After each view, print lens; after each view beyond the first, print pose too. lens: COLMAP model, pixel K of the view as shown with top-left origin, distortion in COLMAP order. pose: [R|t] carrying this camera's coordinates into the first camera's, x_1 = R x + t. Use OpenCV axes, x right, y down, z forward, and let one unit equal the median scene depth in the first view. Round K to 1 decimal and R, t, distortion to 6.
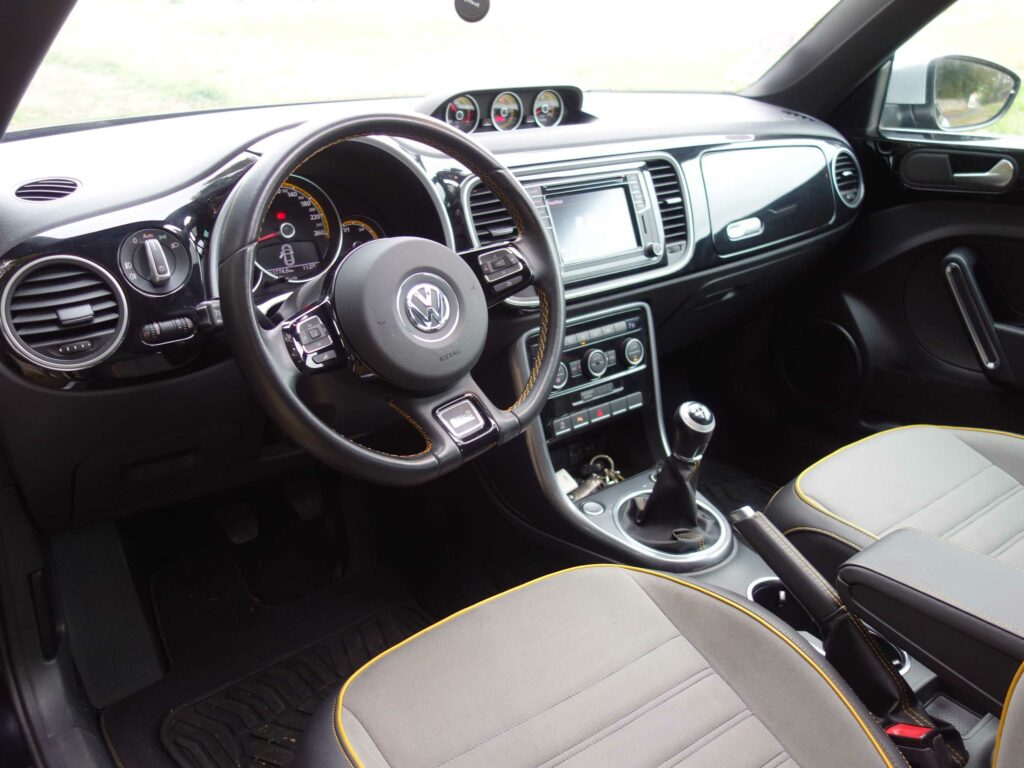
lens RADIAL K [[902.3, 0, 512.0], [0, 902.3, 384.0], [0, 0, 1]] dist [0.001767, -0.010154]
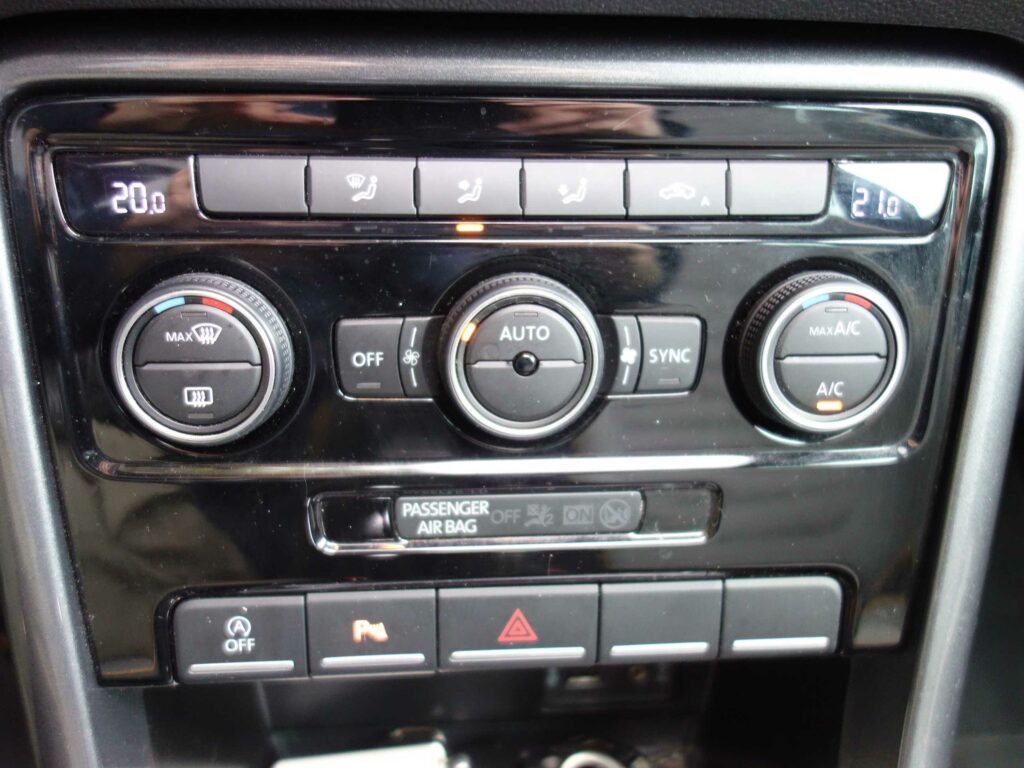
lens RADIAL K [[902.3, 0, 512.0], [0, 902.3, 384.0], [0, 0, 1]] dist [0.001767, -0.010154]
pose [[0.823703, 0.276782, -0.494880, 0.193820], [-0.230026, 0.960839, 0.154523, -0.049133], [0.518269, -0.013446, 0.855112, 0.937536]]
